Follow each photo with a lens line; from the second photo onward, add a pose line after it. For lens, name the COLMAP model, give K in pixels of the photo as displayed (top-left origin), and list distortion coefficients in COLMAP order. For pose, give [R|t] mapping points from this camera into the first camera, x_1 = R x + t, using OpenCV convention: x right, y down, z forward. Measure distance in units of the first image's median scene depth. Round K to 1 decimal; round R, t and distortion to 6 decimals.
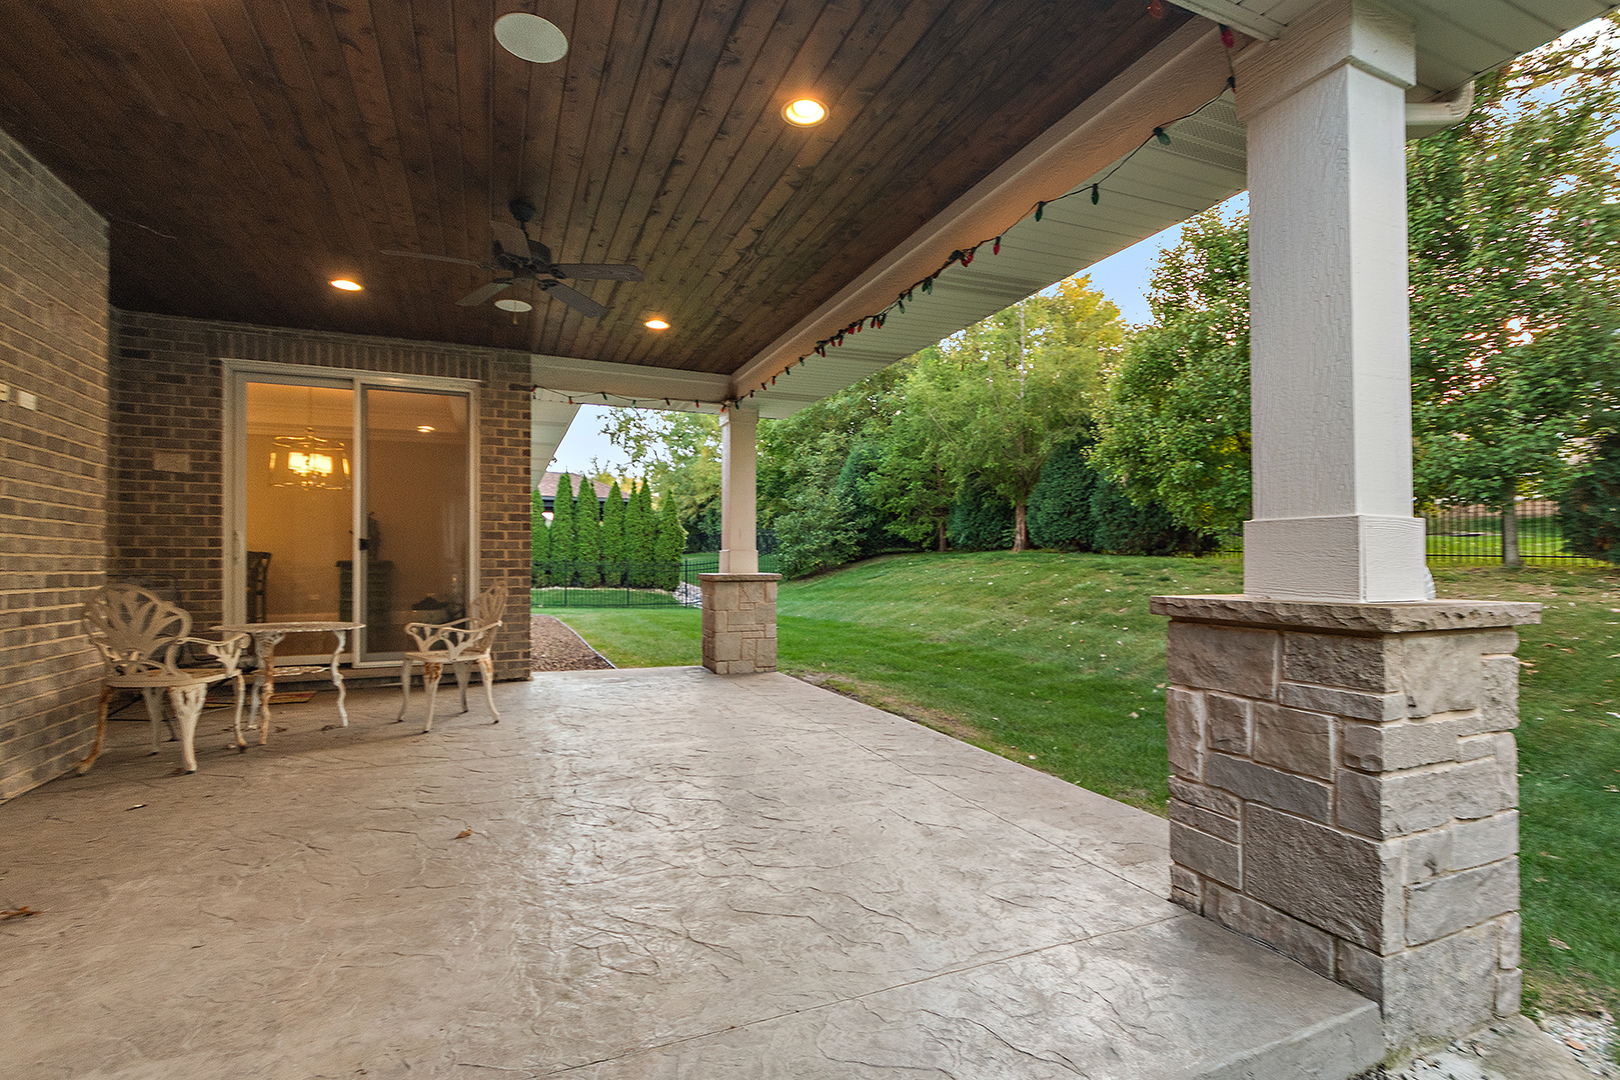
lens RADIAL K [[732.0, 0, 807.5], [0, 732.0, 547.5], [0, 0, 1]] dist [-0.000231, -0.000141]
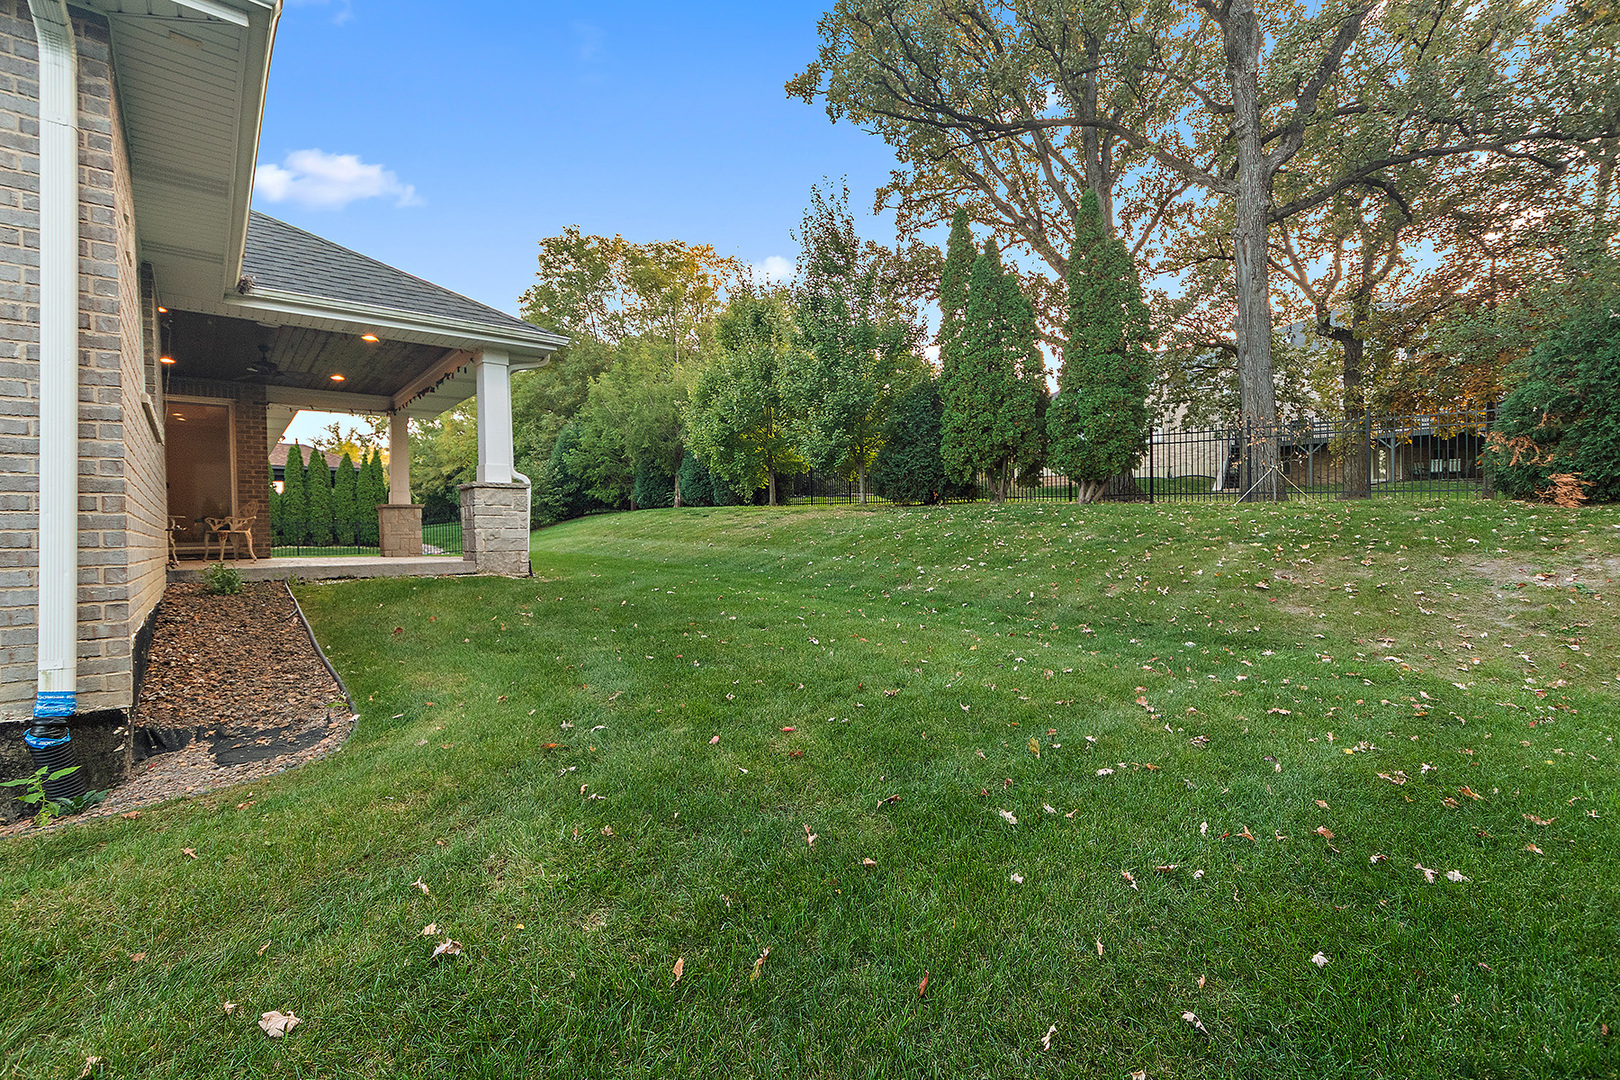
lens RADIAL K [[732.0, 0, 810.2], [0, 732.0, 538.3], [0, 0, 1]] dist [-0.000231, -0.000141]
pose [[0.958953, -0.017846, 0.283002, 0.126546], [0.011955, 0.999675, 0.022529, 0.030835], [-0.283312, -0.018221, 0.958855, -0.360160]]
